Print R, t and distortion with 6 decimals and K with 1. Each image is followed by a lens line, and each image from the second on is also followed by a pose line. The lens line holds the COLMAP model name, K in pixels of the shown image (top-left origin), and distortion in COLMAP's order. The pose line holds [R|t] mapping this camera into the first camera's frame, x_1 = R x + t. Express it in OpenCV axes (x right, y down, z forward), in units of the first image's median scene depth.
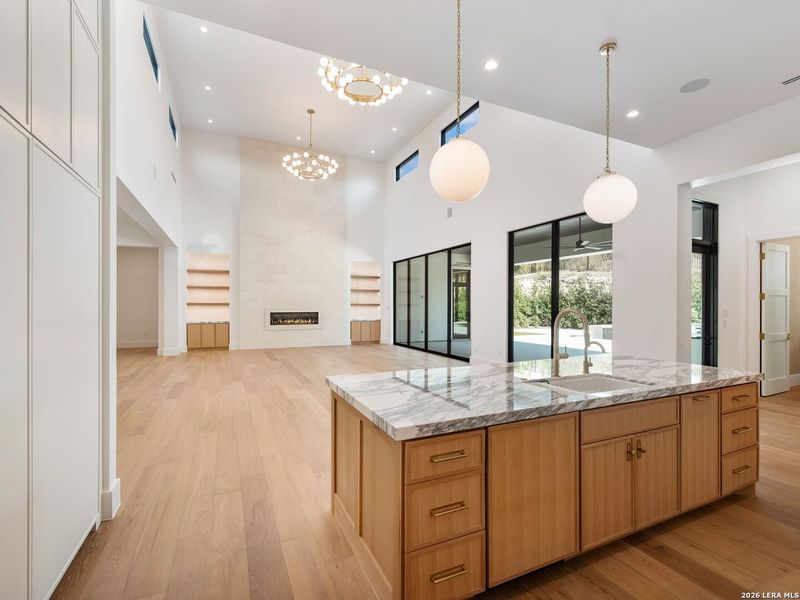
lens RADIAL K [[378.3, 0, 394.9], [0, 378.3, 304.9], [0, 0, 1]] dist [-0.017205, 0.000473]
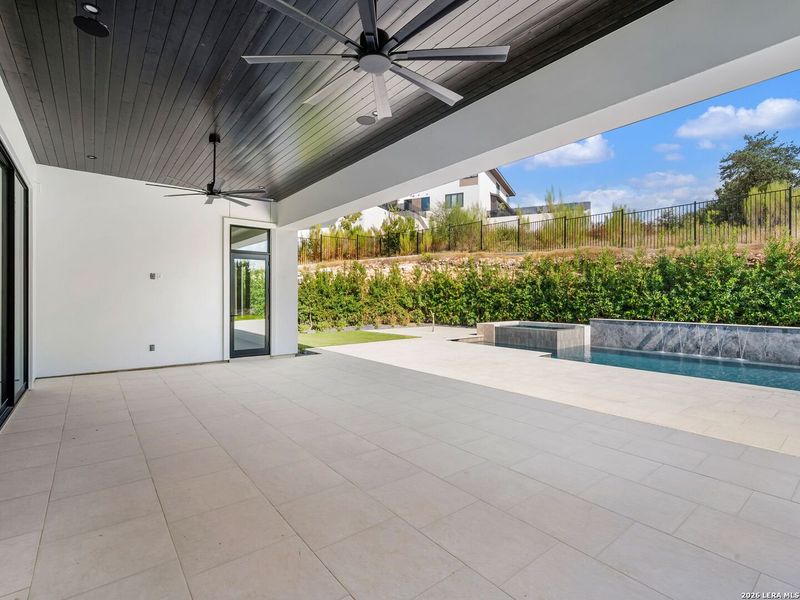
lens RADIAL K [[378.3, 0, 402.6], [0, 378.3, 295.4], [0, 0, 1]] dist [-0.017205, 0.000473]
pose [[0.971515, -0.001526, 0.236975, 0.174287], [0.002179, 0.999995, -0.002491, 0.002860], [-0.236970, 0.002937, 0.971513, 0.286233]]
